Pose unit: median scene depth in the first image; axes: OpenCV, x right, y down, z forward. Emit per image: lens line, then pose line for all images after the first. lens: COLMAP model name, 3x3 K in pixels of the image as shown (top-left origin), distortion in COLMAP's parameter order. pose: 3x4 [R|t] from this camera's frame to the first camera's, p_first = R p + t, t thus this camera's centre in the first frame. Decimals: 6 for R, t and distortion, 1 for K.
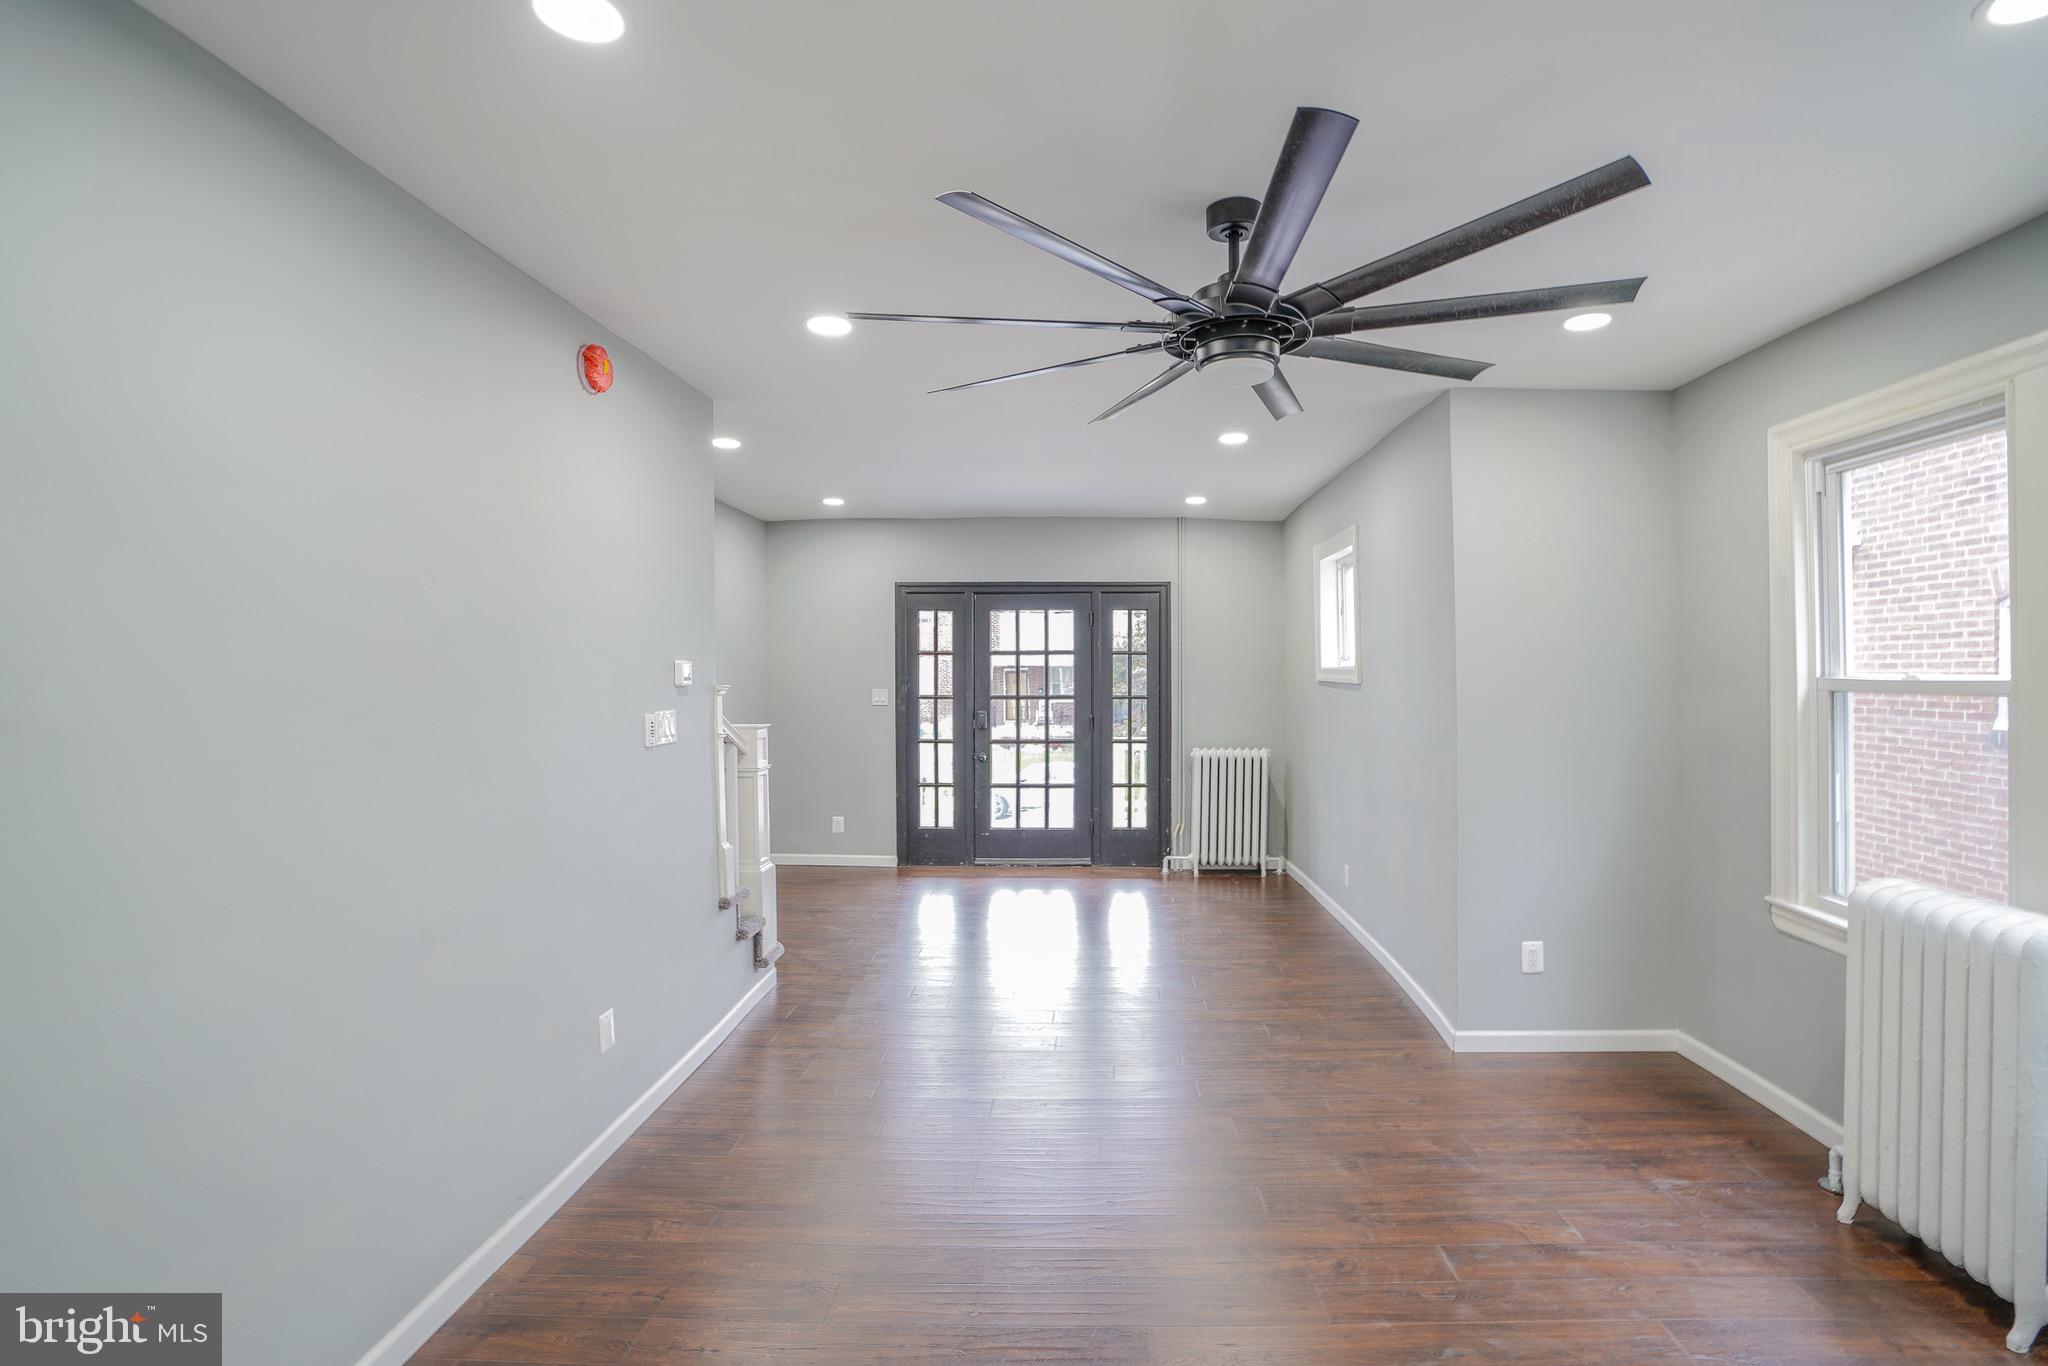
lens RADIAL K [[969.9, 0, 1121.6], [0, 969.9, 678.2], [0, 0, 1]] dist [-0.002276, 0.000564]
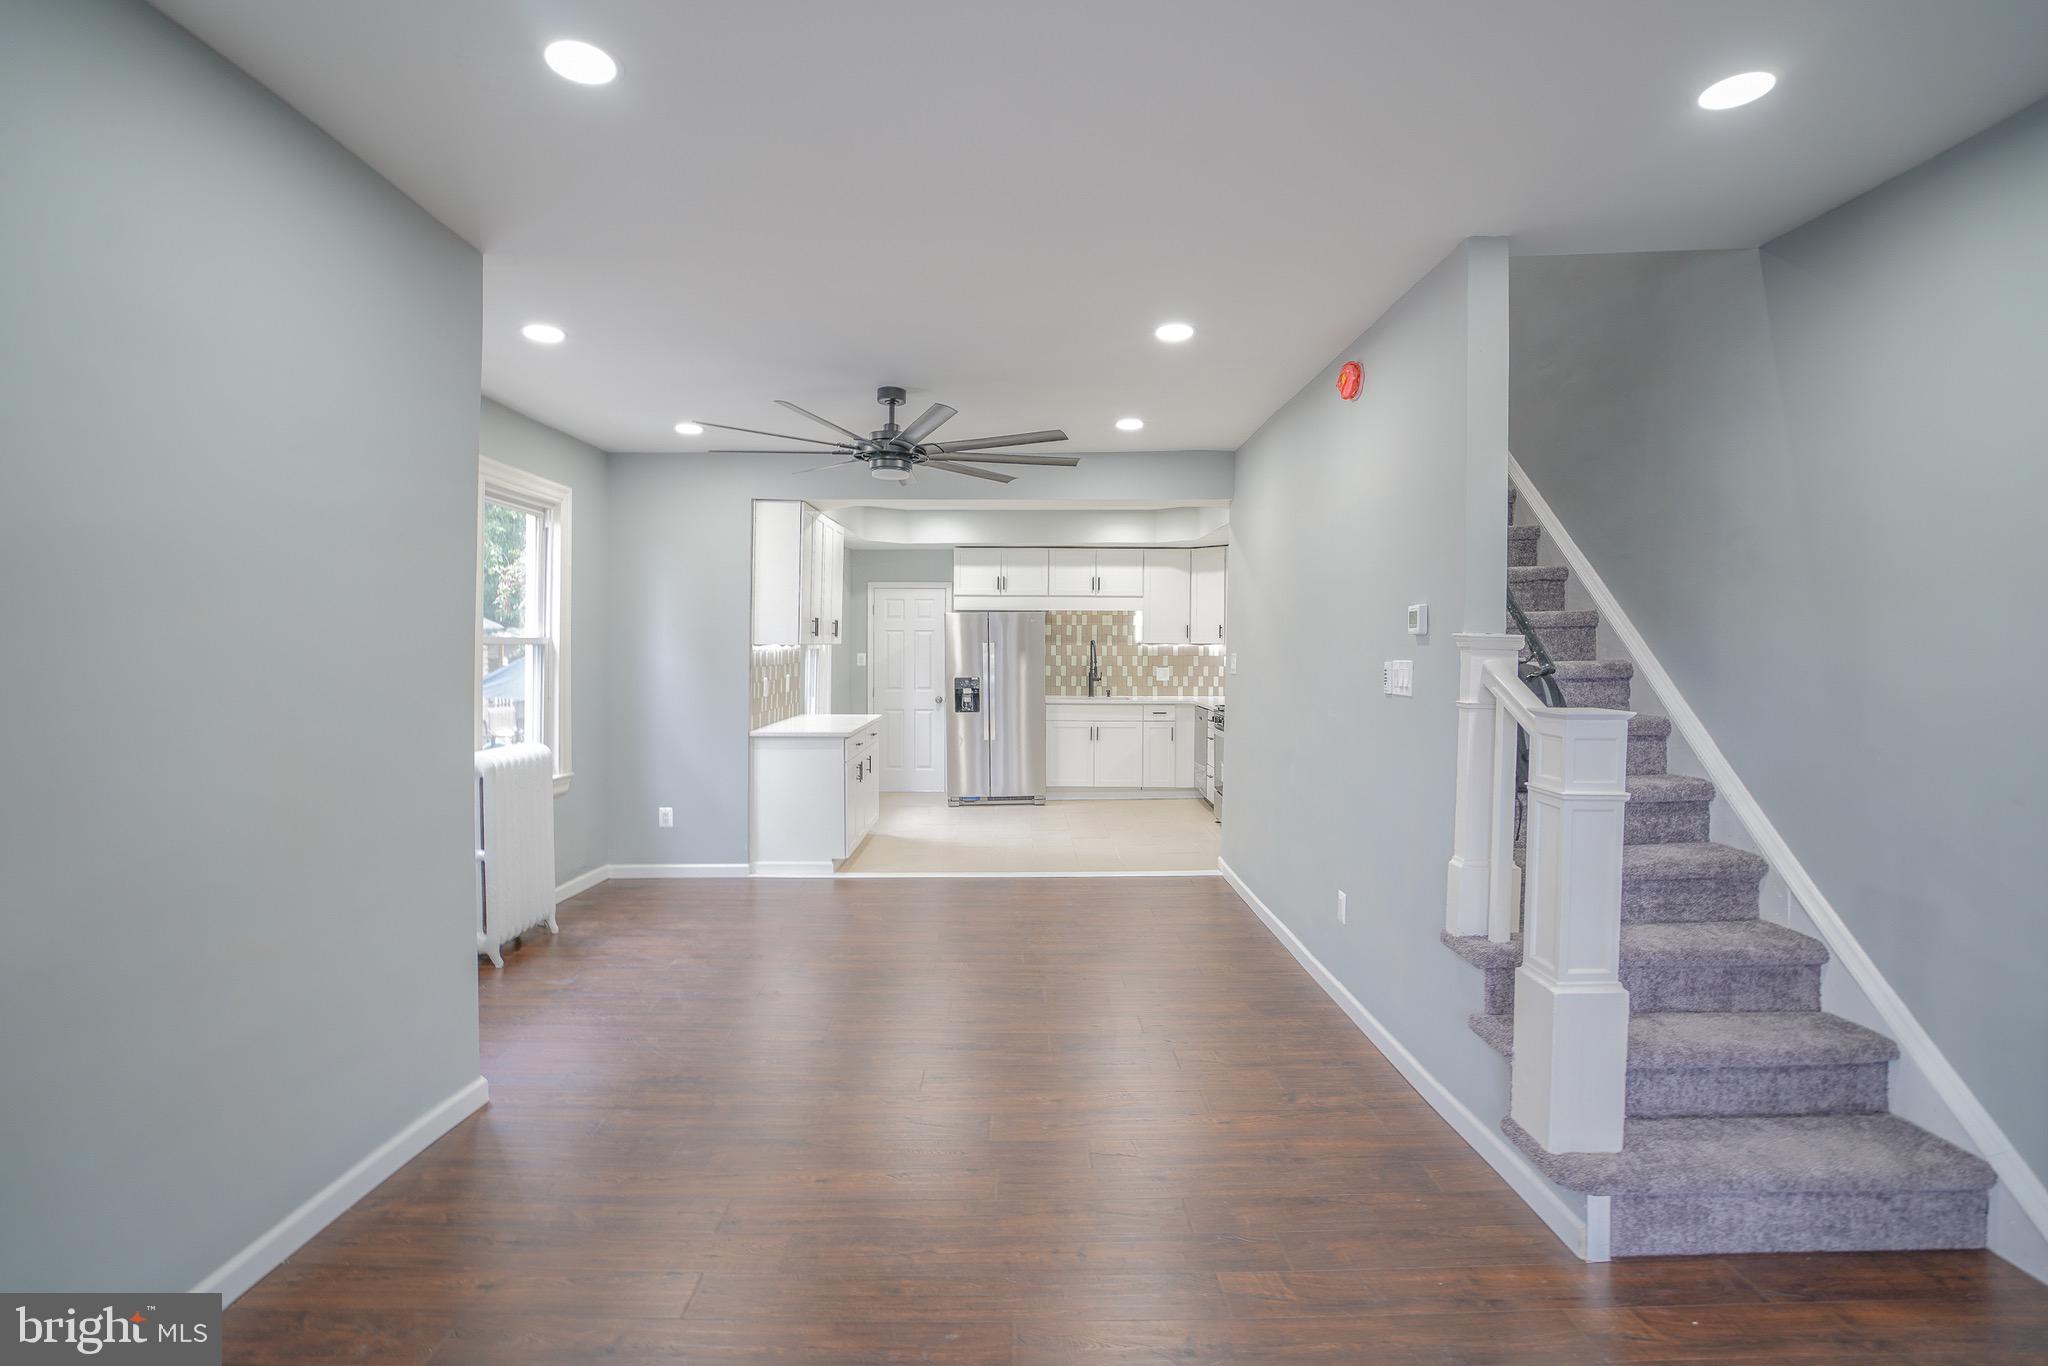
lens RADIAL K [[998.2, 0, 1048.9], [0, 998.2, 672.7], [0, 0, 1]] dist [-0.074927, 0.000622]
pose [[-0.999381, 0.002255, -0.035097, -0.043064], [0.001065, 0.999426, 0.033869, 0.005994], [0.035153, 0.033811, -0.998810, 0.993458]]
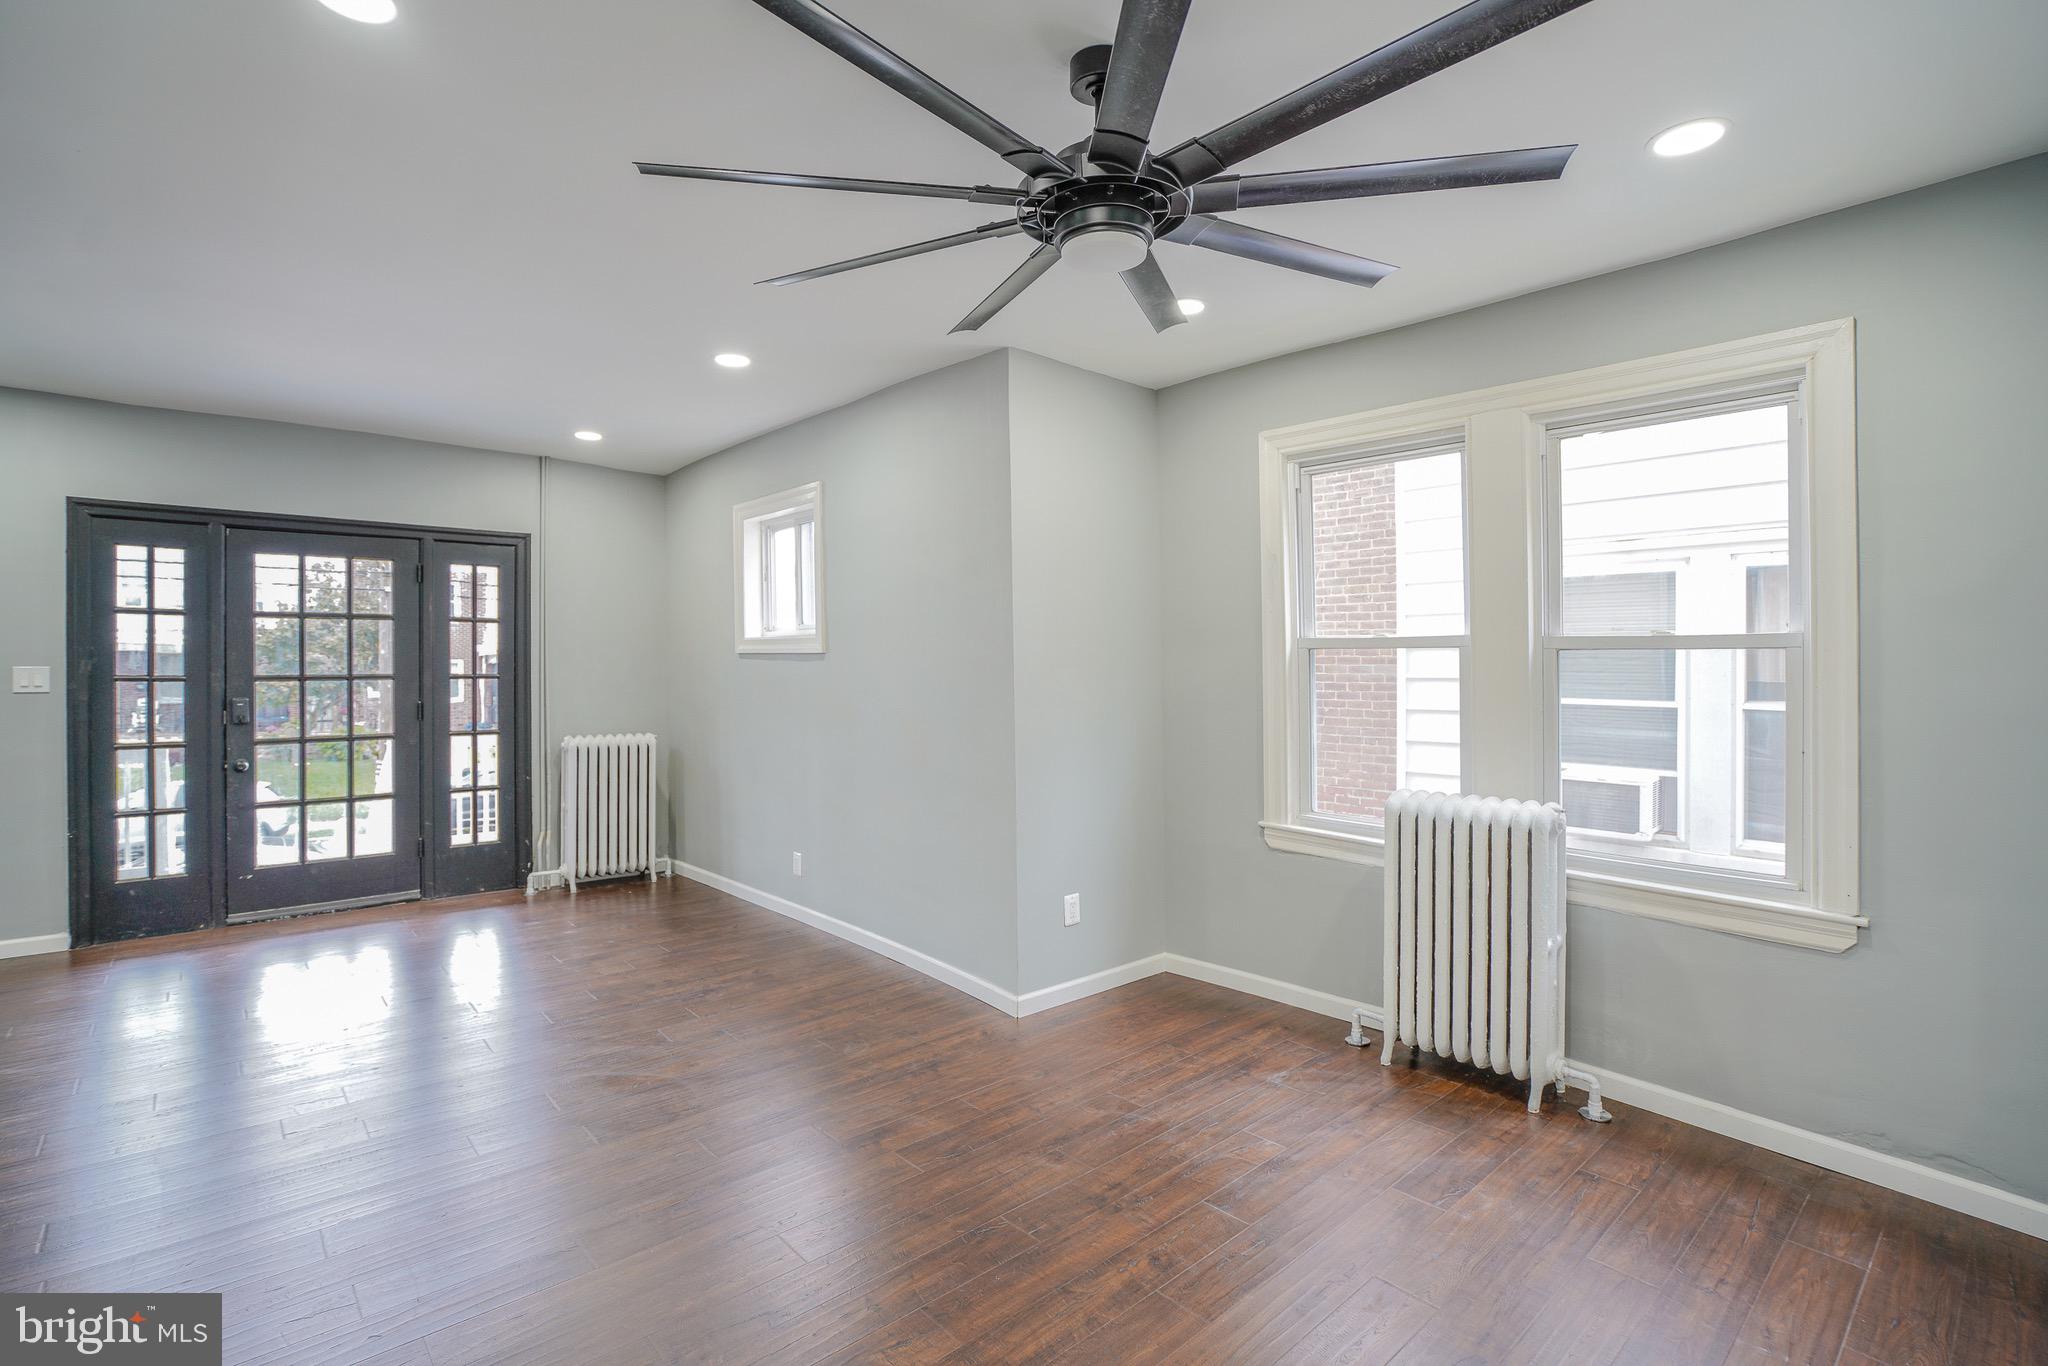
lens RADIAL K [[965.1, 0, 1016.7], [0, 965.1, 658.2], [0, 0, 1]] dist [-0.047854, 0.016788]
pose [[0.759916, 0.001529, 0.650019, -0.160480], [0.006014, 0.999938, -0.009383, 0.015522], [-0.649993, 0.011040, 0.759860, 0.138986]]
